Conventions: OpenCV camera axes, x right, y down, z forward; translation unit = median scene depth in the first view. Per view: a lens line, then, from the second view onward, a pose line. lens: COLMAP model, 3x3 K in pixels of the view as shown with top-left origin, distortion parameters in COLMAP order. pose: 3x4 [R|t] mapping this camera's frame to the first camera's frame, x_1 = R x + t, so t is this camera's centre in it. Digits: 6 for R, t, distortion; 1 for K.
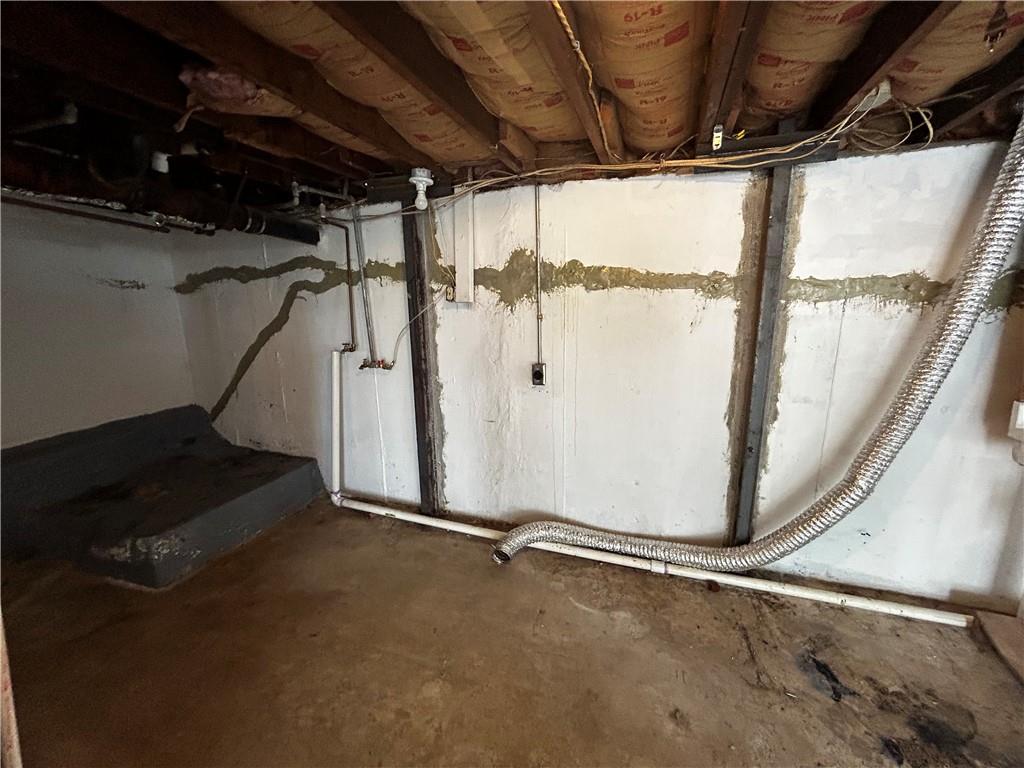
lens RADIAL K [[417.6, 0, 512.0], [0, 417.6, 384.0], [0, 0, 1]] dist [-0.001641, 0.000521]
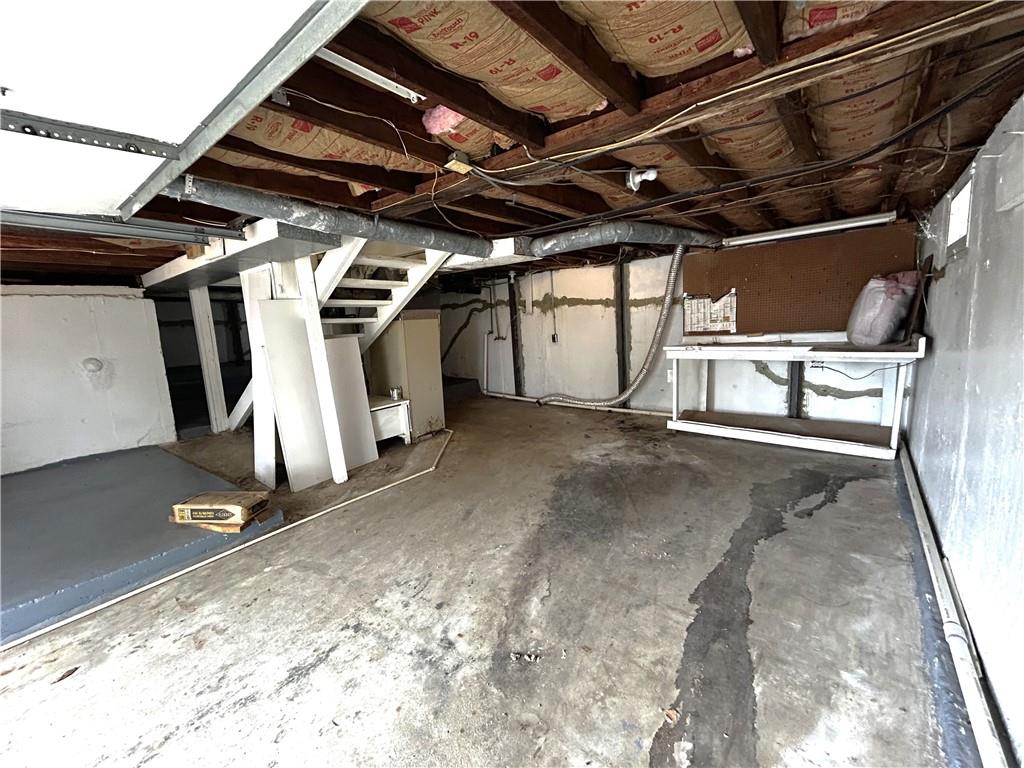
lens RADIAL K [[417.6, 0, 512.0], [0, 417.6, 384.0], [0, 0, 1]] dist [-0.001641, 0.000521]
pose [[0.940650, 0.009551, -0.339245, 0.719084], [-0.018672, 0.999546, -0.023631, 0.338837], [0.338865, 0.028563, 0.940401, -1.611585]]
